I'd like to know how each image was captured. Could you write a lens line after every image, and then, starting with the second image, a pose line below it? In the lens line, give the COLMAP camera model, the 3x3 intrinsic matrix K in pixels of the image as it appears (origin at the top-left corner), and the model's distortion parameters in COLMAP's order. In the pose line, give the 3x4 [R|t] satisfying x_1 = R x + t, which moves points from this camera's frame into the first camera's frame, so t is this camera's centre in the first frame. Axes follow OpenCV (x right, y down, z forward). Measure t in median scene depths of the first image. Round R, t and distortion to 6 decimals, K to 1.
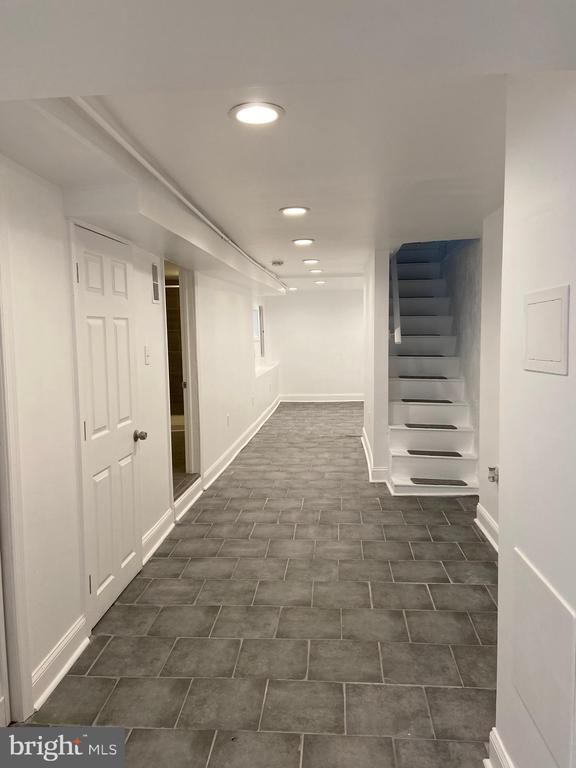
lens RADIAL K [[579.0, 0, 289.6], [0, 579.0, 380.9], [0, 0, 1]] dist [0.131515, -0.163024]
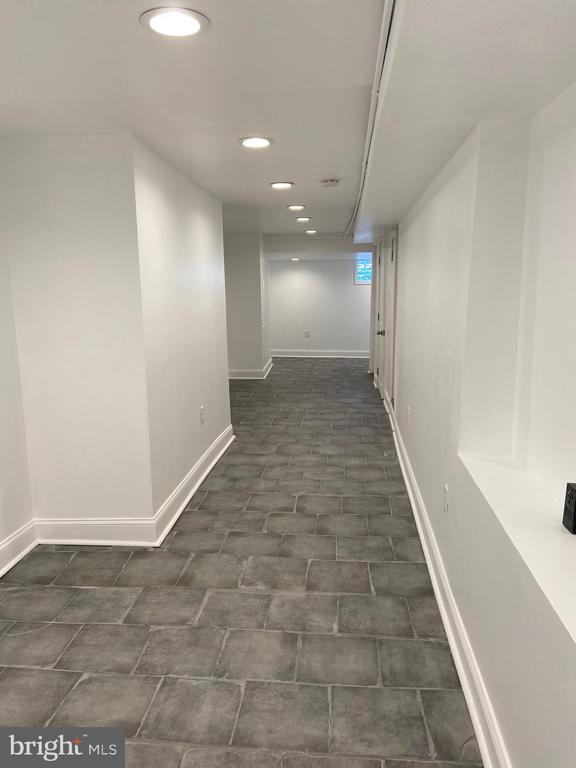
lens RADIAL K [[579.0, 0, 289.6], [0, 579.0, 380.9], [0, 0, 1]] dist [0.131515, -0.163024]
pose [[-0.999793, 0.016731, 0.011617, 0.032272], [0.019153, 0.966321, 0.256626, -0.192520], [-0.006933, 0.256795, -0.966441, 2.120378]]
